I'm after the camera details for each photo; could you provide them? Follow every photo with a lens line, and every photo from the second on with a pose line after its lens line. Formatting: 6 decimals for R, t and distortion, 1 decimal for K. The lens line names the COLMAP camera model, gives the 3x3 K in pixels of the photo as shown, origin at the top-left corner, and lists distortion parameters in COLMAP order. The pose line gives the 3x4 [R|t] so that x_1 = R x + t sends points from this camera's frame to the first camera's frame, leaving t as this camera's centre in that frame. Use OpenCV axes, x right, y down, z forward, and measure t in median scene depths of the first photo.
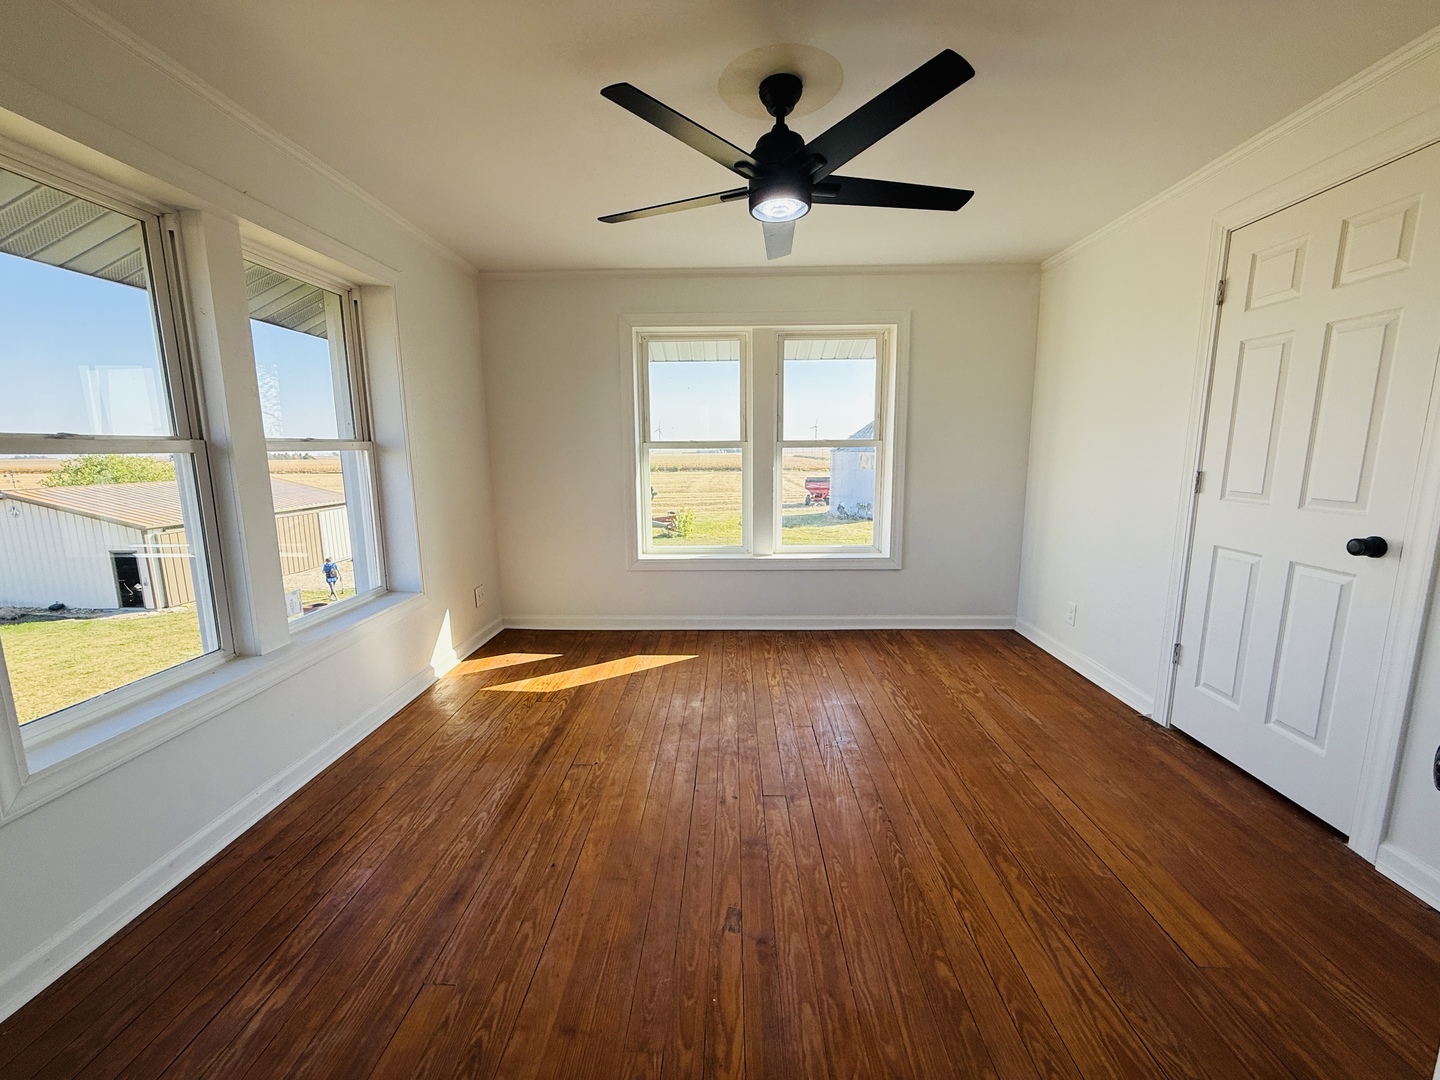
lens RADIAL K [[572.7, 0, 717.1], [0, 572.7, 538.1], [0, 0, 1]] dist [-0.000623, -0.000294]
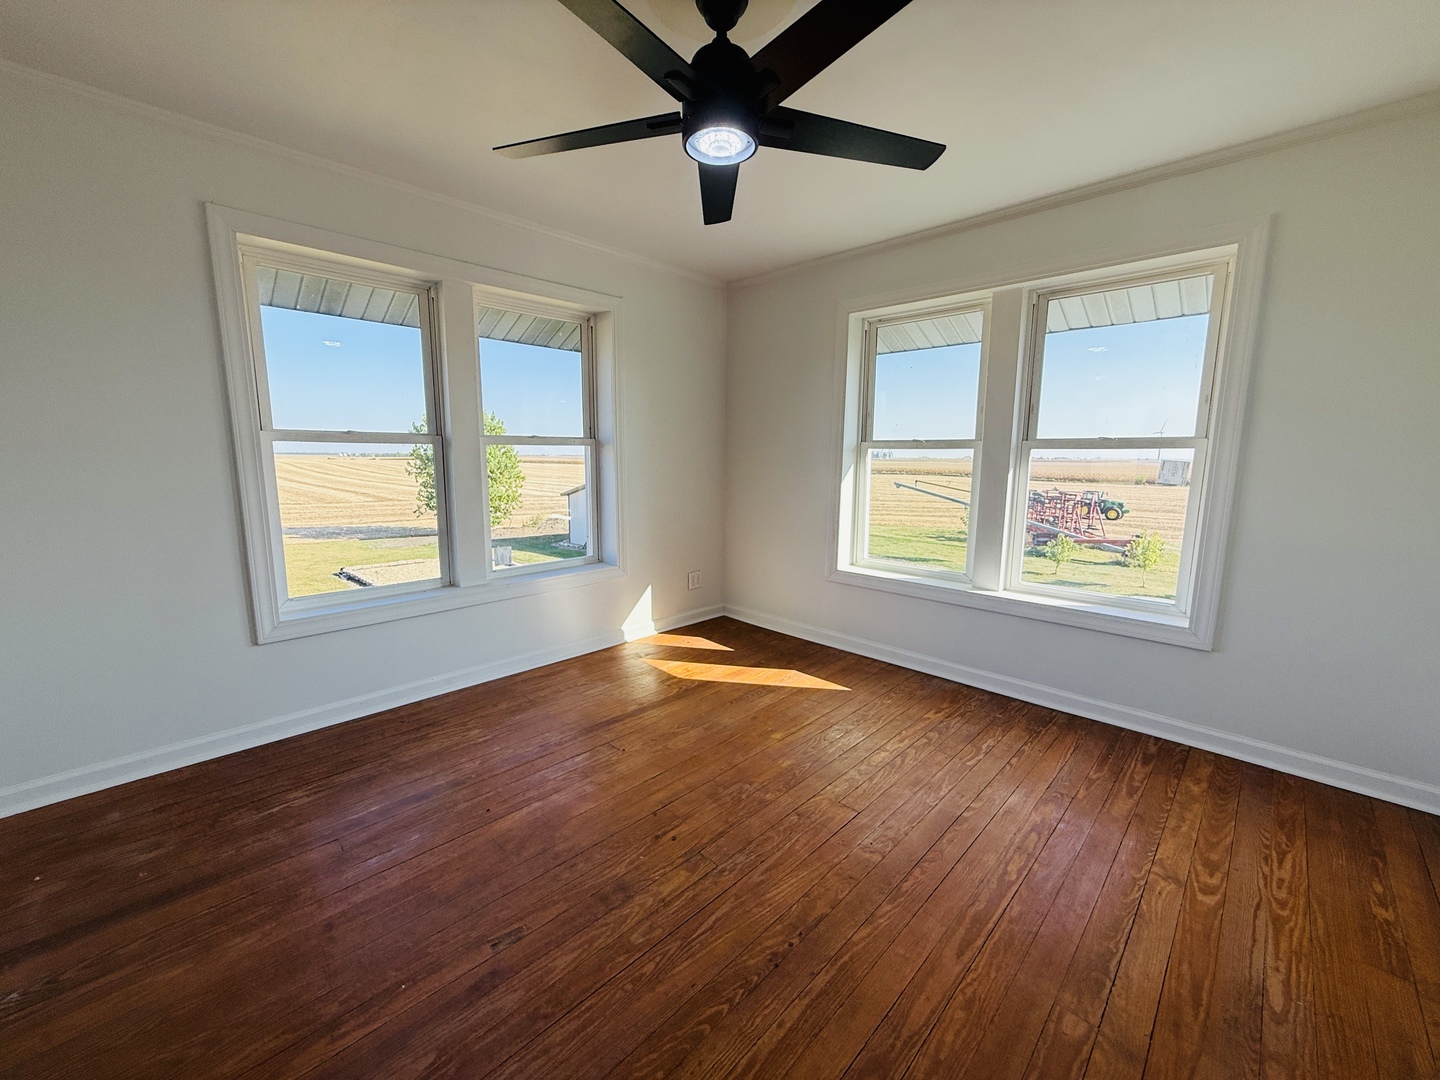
lens RADIAL K [[572.7, 0, 715.2], [0, 572.7, 537.4], [0, 0, 1]] dist [-0.000623, -0.000294]
pose [[0.732916, 0.112617, -0.670933, 0.372586], [-0.118933, 0.992227, 0.036626, -0.027890], [0.669842, 0.052952, 0.740613, 0.222072]]
